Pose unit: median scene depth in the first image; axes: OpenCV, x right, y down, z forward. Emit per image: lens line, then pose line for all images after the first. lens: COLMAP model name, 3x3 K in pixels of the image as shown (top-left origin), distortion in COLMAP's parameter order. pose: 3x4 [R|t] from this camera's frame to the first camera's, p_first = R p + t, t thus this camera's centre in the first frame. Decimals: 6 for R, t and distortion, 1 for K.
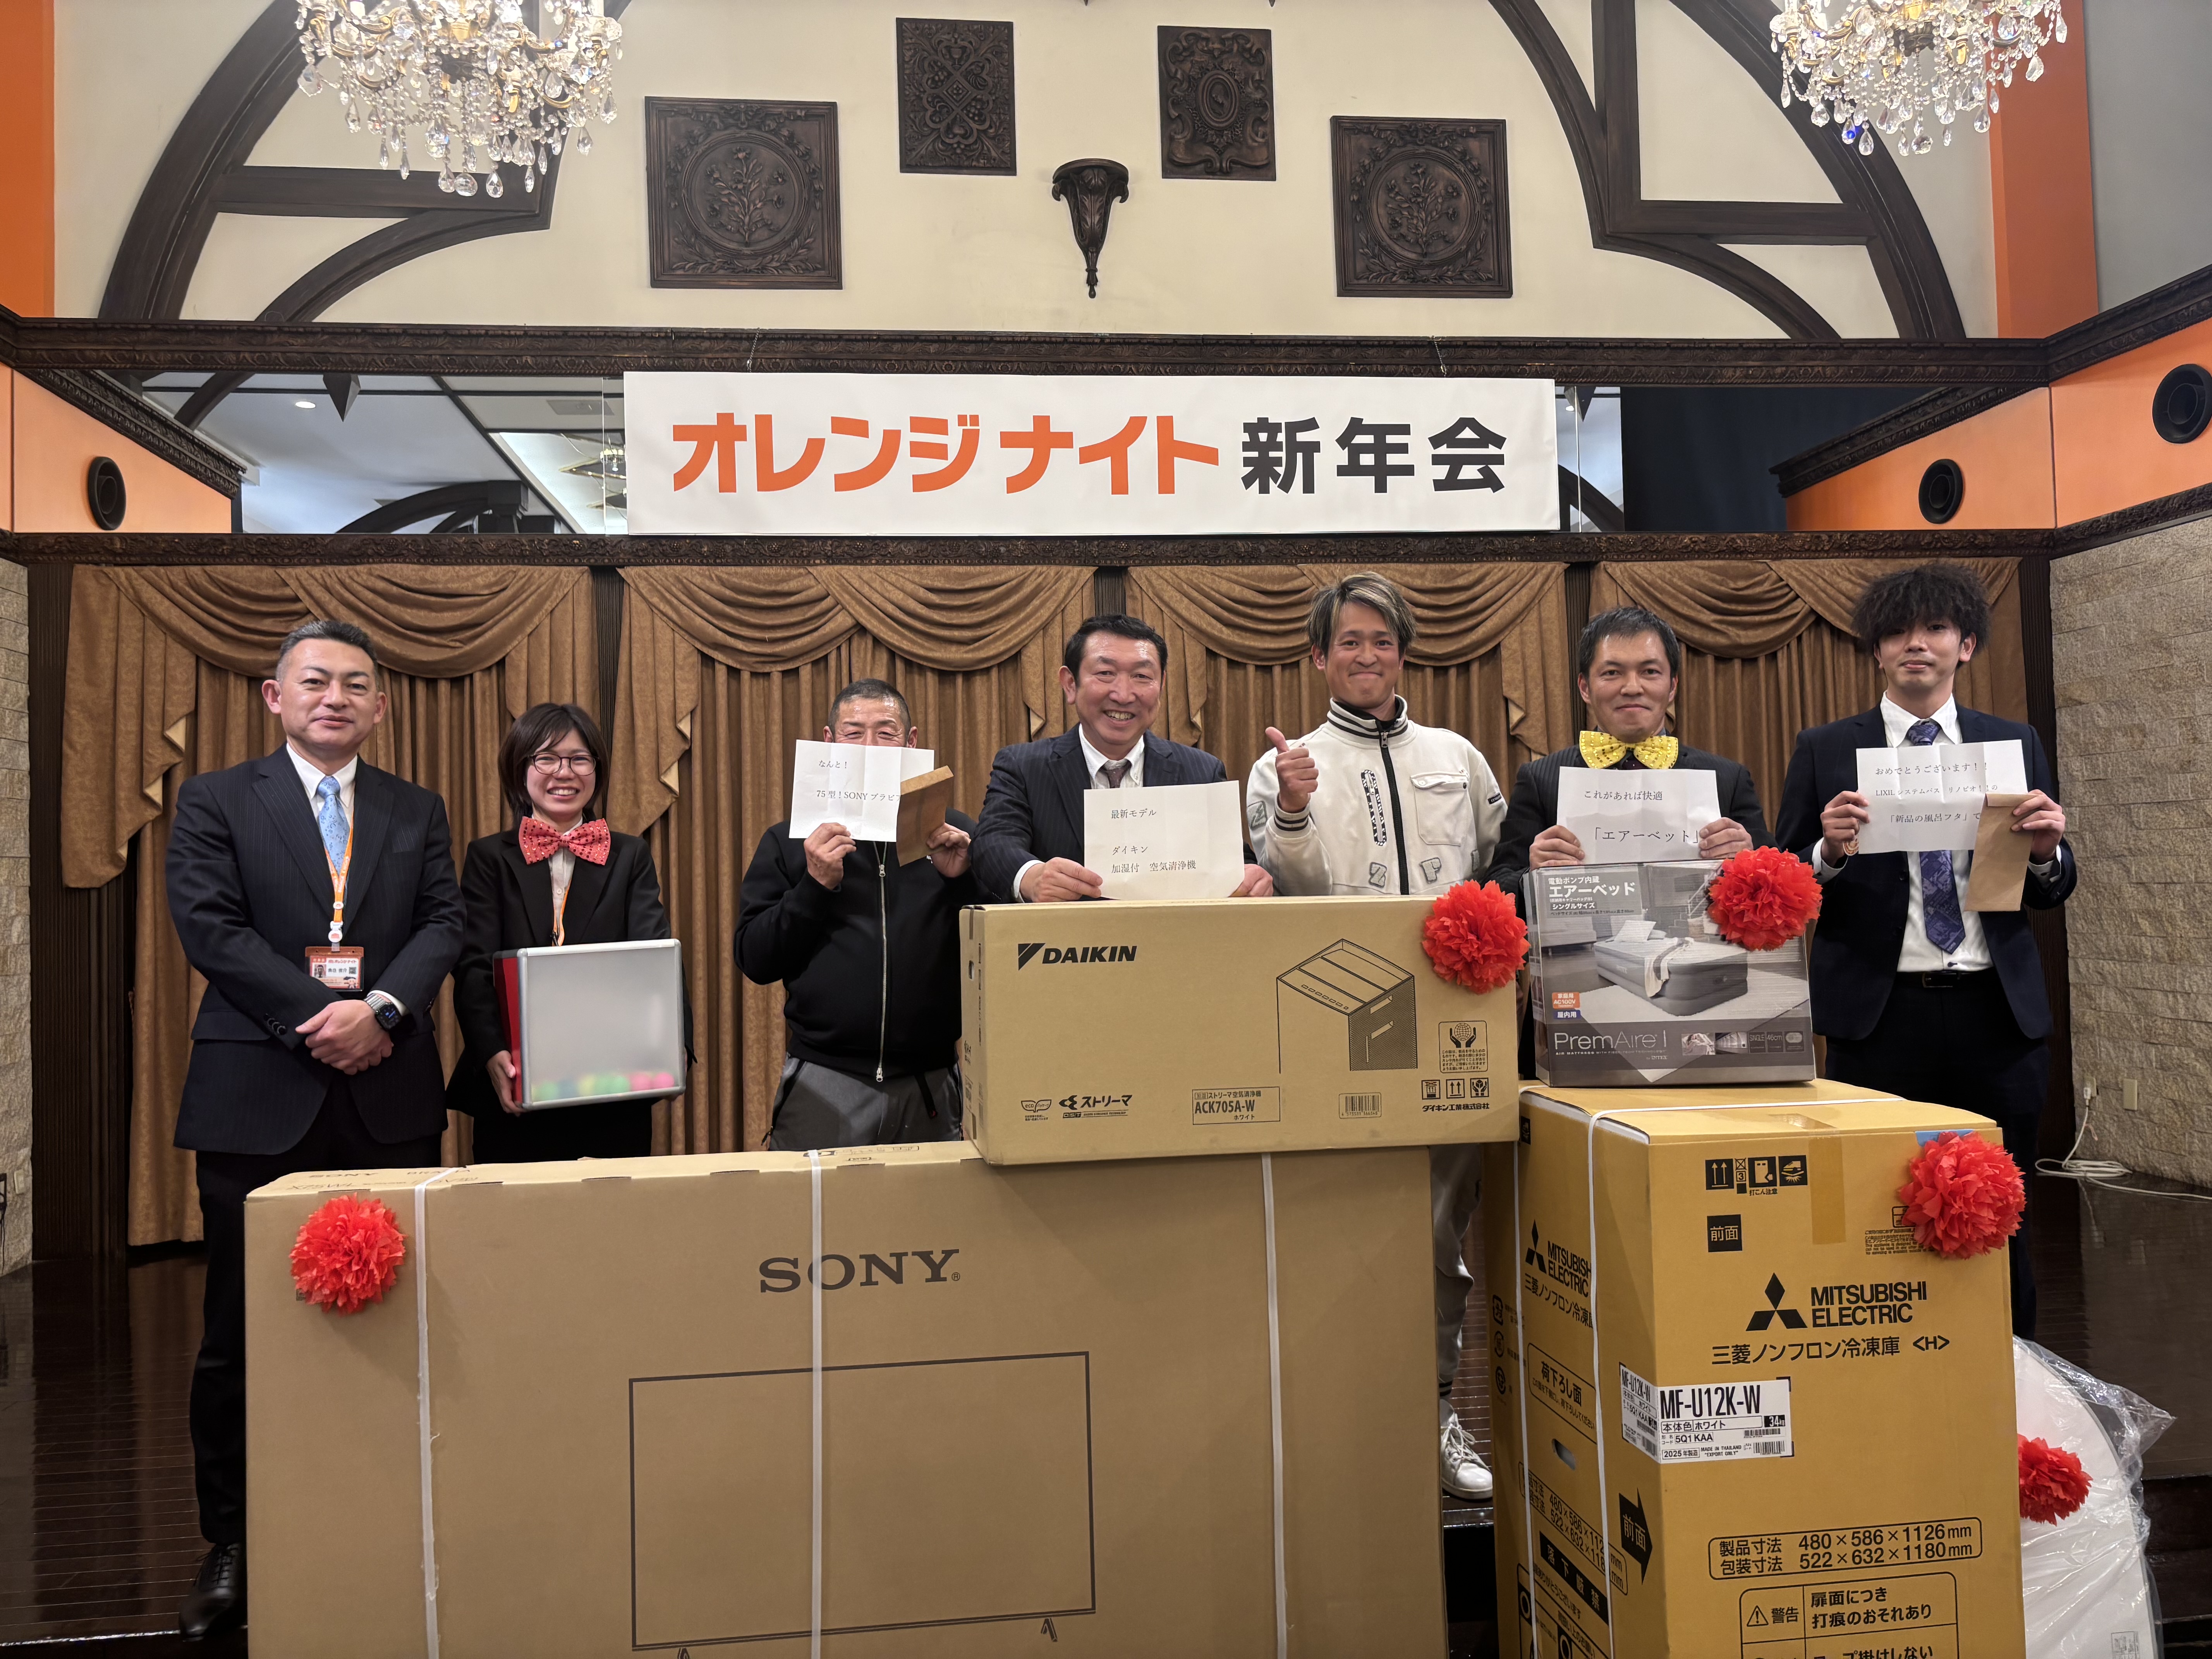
lens RADIAL K [[1645.4, 0, 1085.4], [0, 1645.4, 823.9], [0, 0, 1]] dist [0.063686, -0.080660]
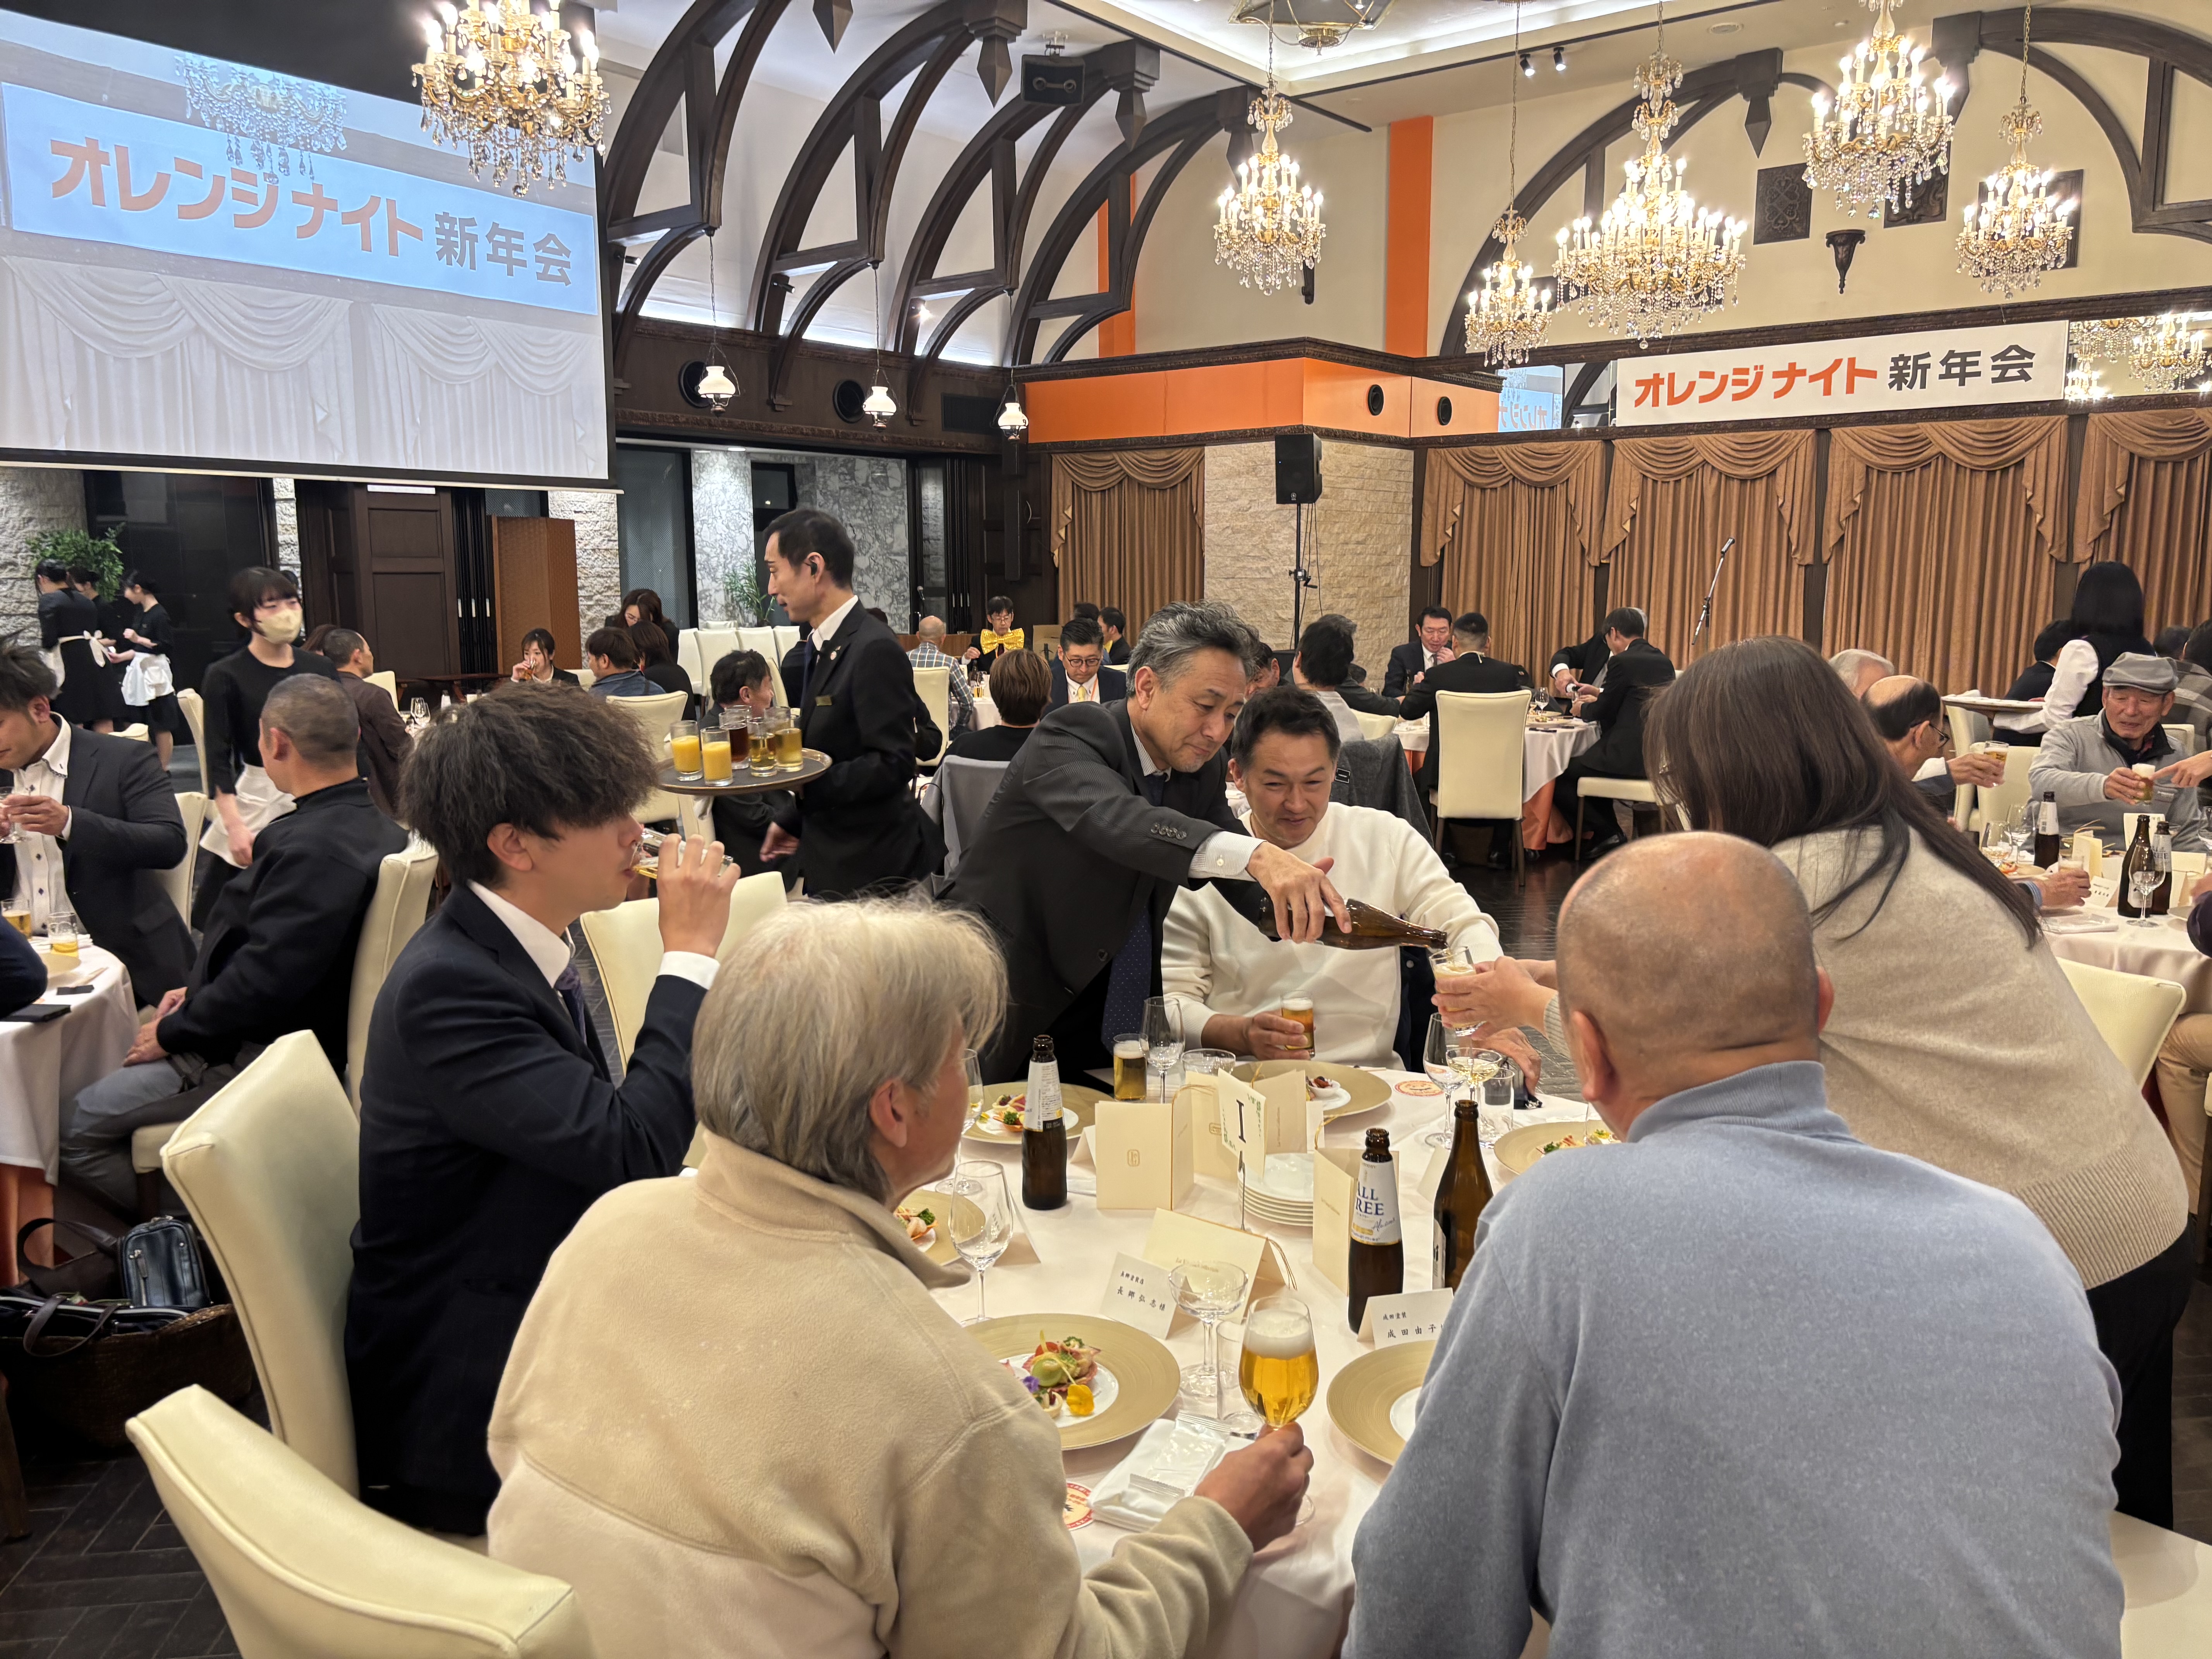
lens RADIAL K [[1656.2, 0, 1113.7], [0, 1656.2, 826.8], [0, 0, 1]] dist [0.039204, -0.035780]
pose [[0.710726, 0.131412, -0.691086, 0.954580], [0.004817, 0.981465, 0.191583, -0.065247], [0.703453, -0.139492, 0.696919, -1.302291]]
